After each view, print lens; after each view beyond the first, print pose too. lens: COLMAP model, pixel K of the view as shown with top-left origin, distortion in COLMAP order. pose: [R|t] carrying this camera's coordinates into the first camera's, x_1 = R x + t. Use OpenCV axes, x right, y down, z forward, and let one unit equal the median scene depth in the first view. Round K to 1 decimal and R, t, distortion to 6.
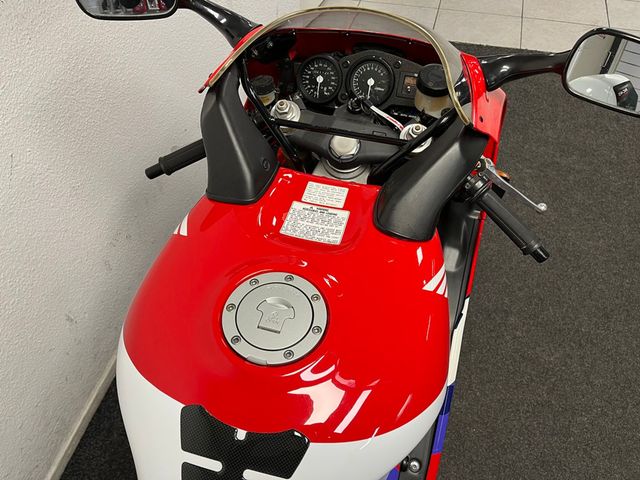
lens RADIAL K [[492.5, 0, 320.3], [0, 492.5, 239.1], [0, 0, 1]] dist [0.027882, -0.045773]
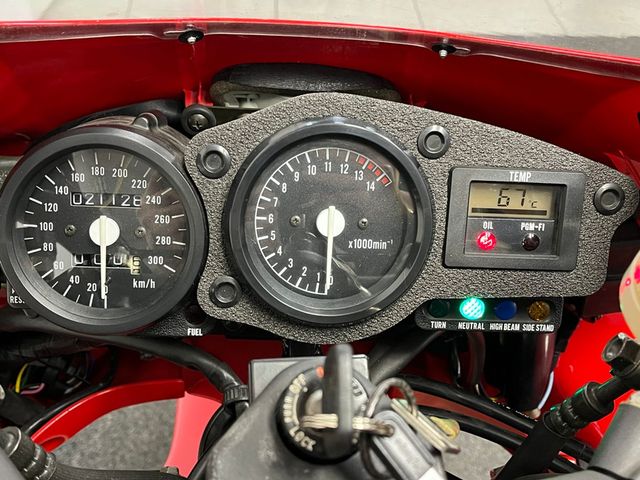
lens RADIAL K [[710.8, 0, 319.4], [0, 710.8, 240.3], [0, 0, 1]] dist [0.002923, 0.000000]
pose [[0.944450, -0.155019, 0.289798, -0.002908], [0.186253, 0.978962, -0.083331, -0.280388], [-0.270783, 0.132678, 0.953453, 0.673735]]
